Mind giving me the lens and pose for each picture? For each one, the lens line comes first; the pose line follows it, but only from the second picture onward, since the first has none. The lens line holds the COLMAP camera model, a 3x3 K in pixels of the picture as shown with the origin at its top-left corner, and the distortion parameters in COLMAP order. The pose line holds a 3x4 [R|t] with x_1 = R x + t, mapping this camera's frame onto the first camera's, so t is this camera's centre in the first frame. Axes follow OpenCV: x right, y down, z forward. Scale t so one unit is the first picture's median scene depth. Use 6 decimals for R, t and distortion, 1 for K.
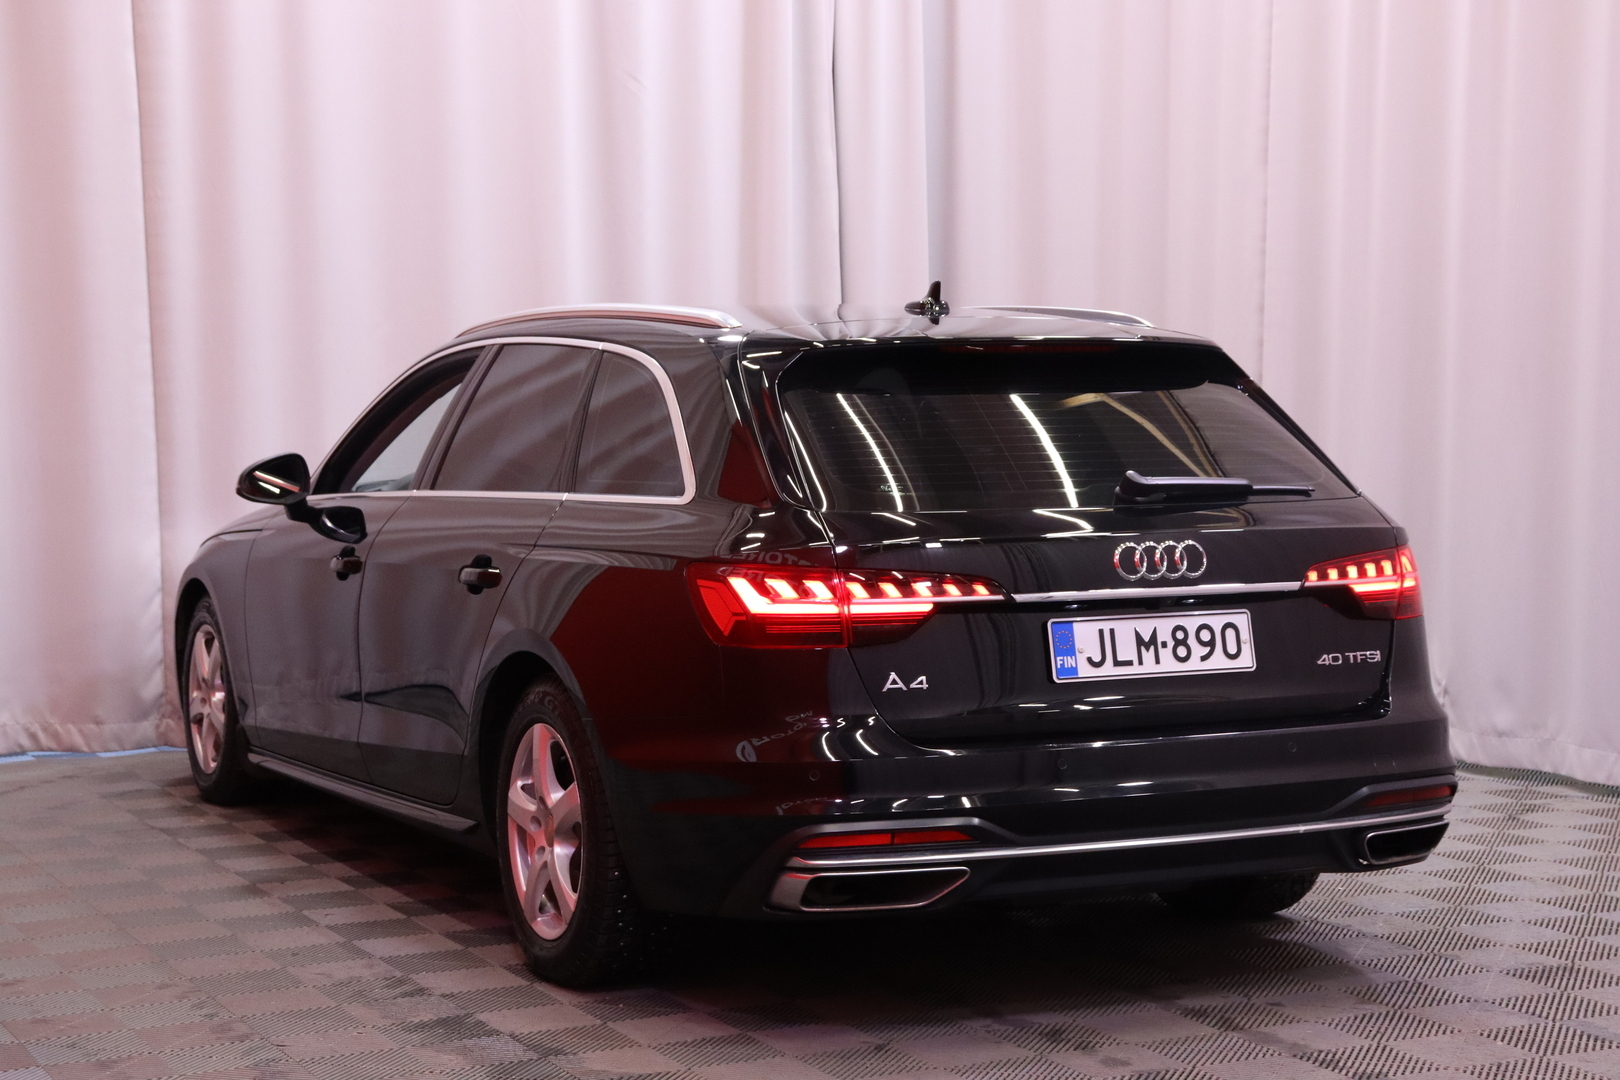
lens RADIAL K [[2899.5, 0, 804.6], [0, 2899.5, 548.4], [0, 0, 1]] dist [0.163414, 0.000000]
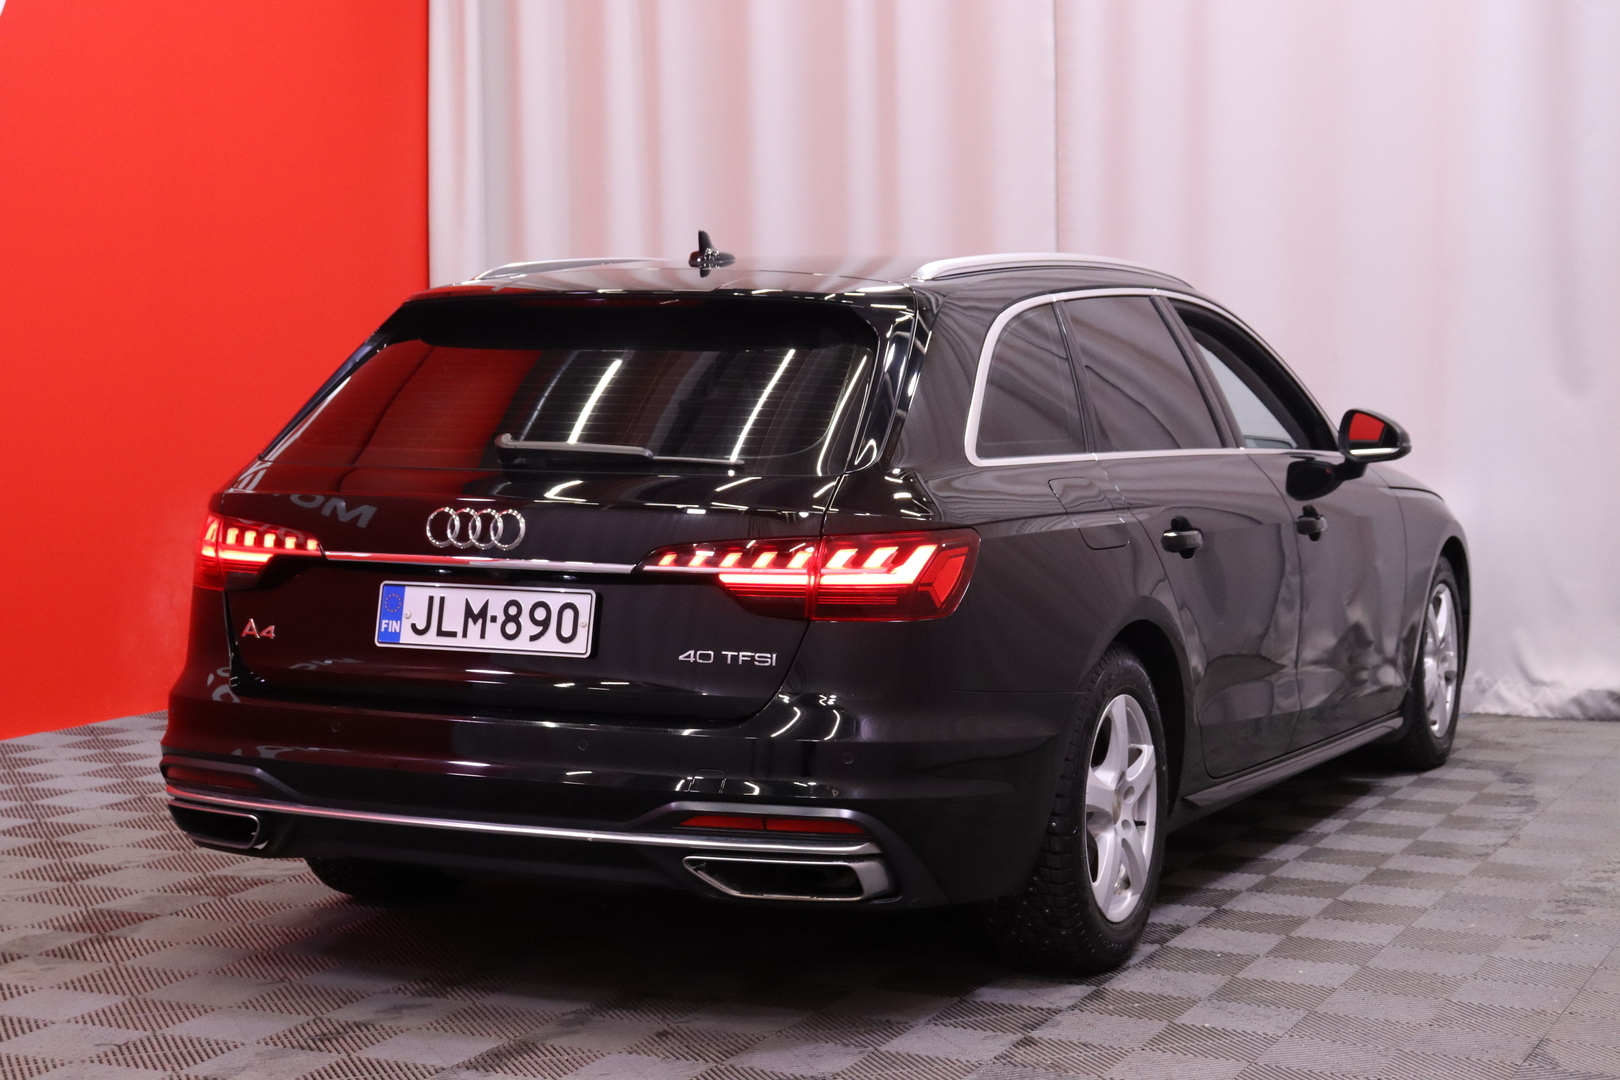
lens RADIAL K [[2899.5, 0, 825.8], [0, 2899.5, 575.8], [0, 0, 1]] dist [0.163414, 0.000000]
pose [[0.625032, 0.073189, -0.777161, 0.921744], [-0.054520, 0.997257, 0.050069, -0.033687], [0.778693, 0.011076, 0.627307, 0.497977]]
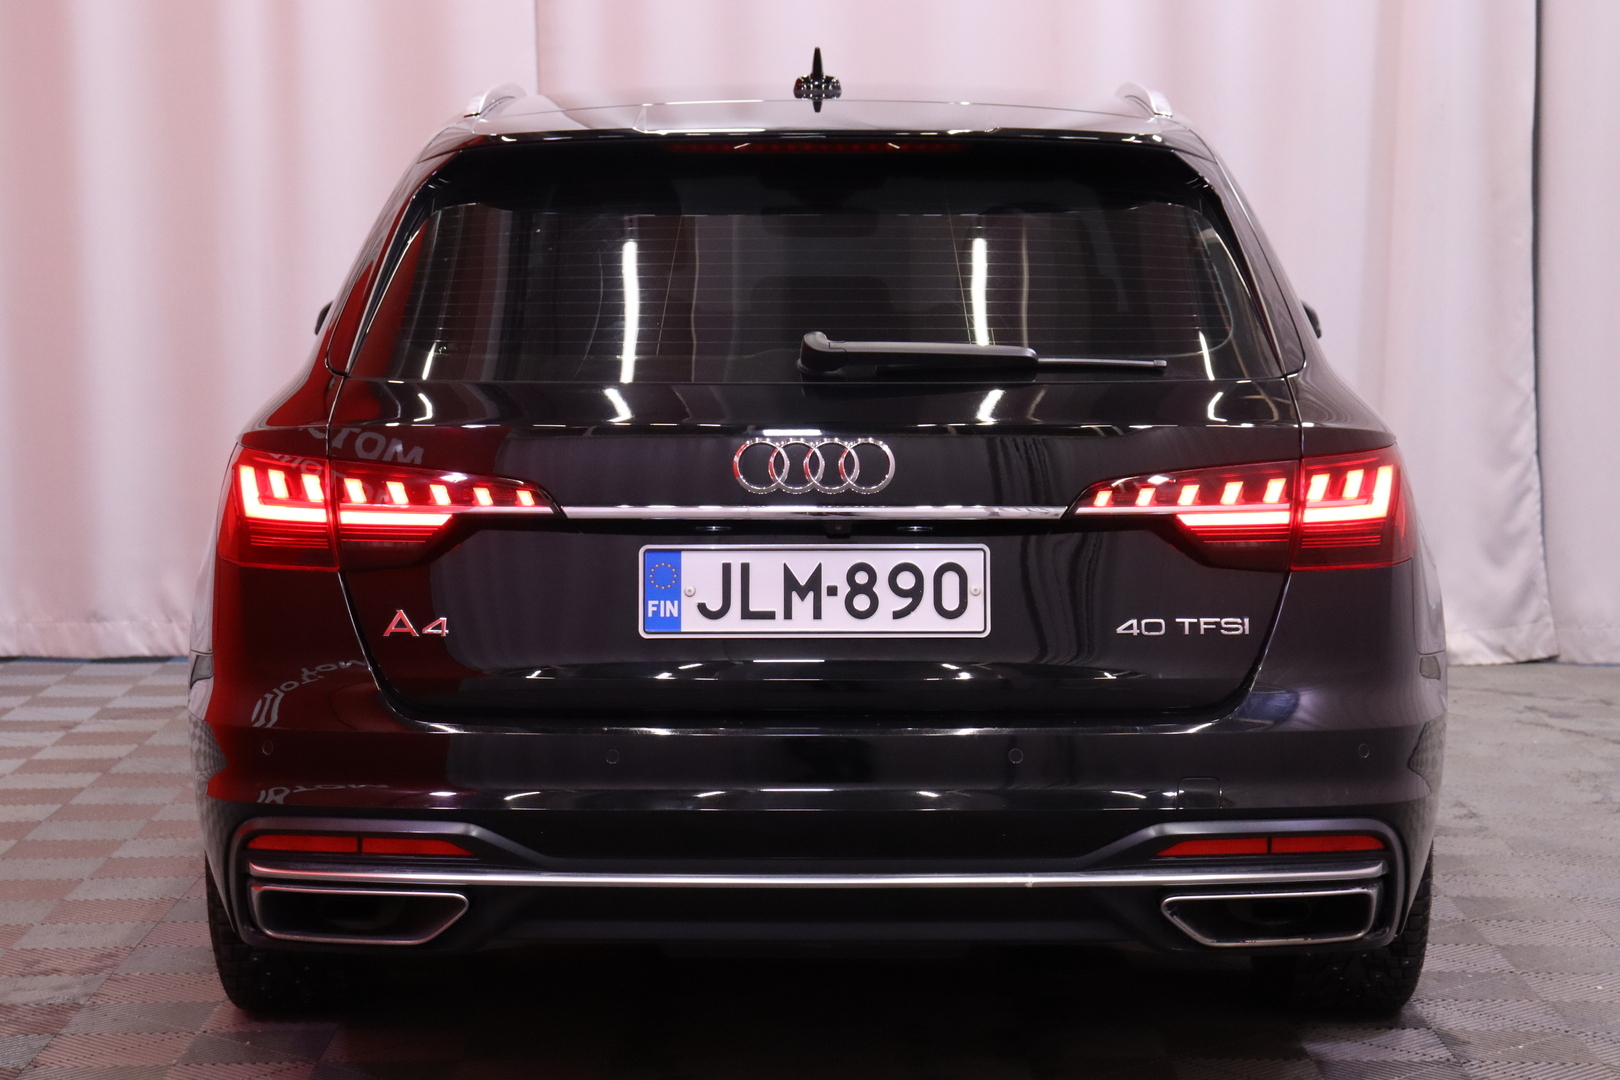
lens RADIAL K [[3664.9, 0, 823.9], [0, 3664.9, 536.7], [0, 0, 1]] dist [0.269512, 0.000000]
pose [[0.896287, 0.048114, -0.440857, 0.497774], [-0.031386, 0.998486, 0.045164, -0.017782], [0.442363, -0.026643, 0.896440, 0.239905]]
